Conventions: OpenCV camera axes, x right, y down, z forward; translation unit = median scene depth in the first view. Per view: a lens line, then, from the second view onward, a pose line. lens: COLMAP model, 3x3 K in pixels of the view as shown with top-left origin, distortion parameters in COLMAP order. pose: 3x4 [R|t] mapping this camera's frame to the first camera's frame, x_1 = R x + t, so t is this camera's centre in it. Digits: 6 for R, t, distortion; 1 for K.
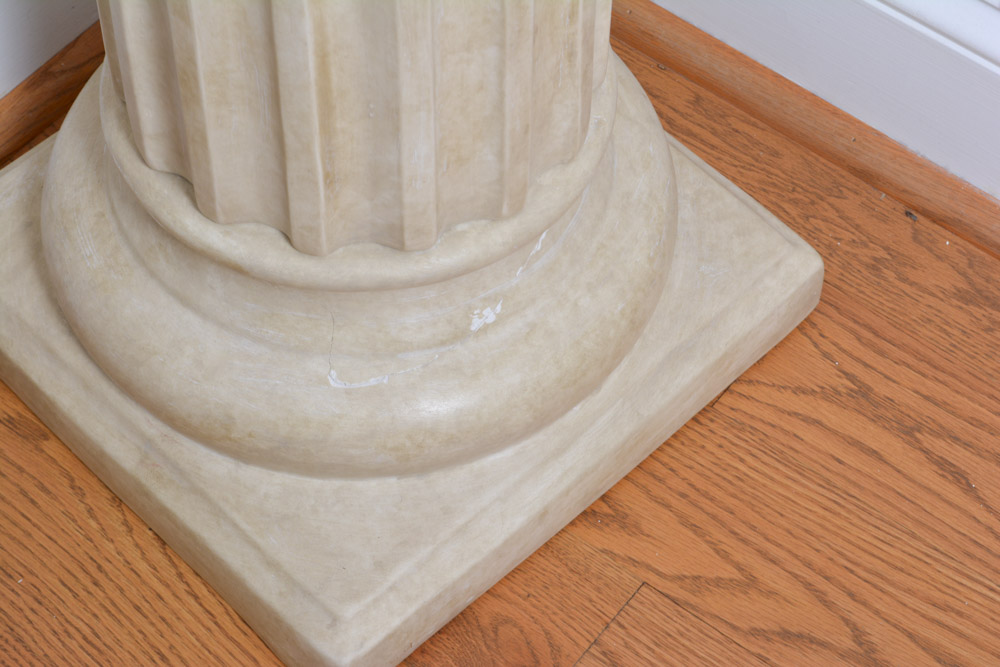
lens RADIAL K [[2238.3, 0, 502.3], [0, 2238.3, 333.6], [0, 0, 1]] dist [0.046664, 0.000000]
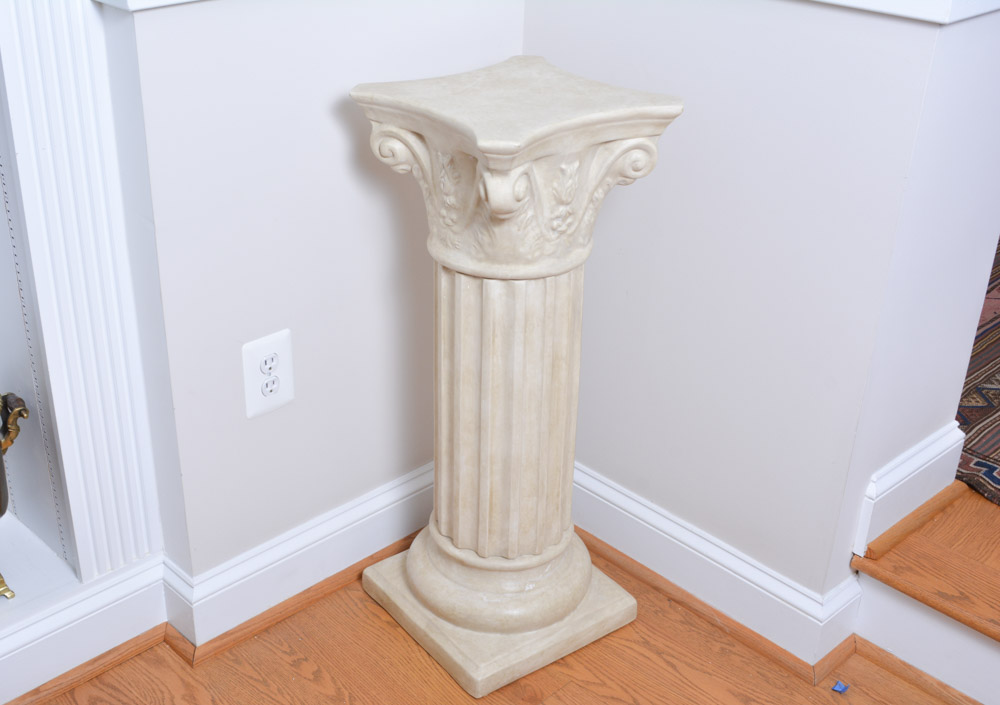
lens RADIAL K [[1287.8, 0, 505.6], [0, 1287.8, 351.7], [0, 0, 1]] dist [-0.048325, 0.000000]
pose [[0.992713, 0.063838, -0.102200, 0.135476], [-0.103604, 0.885282, -0.453368, 0.575808], [0.061533, 0.460653, 0.885445, -0.944857]]
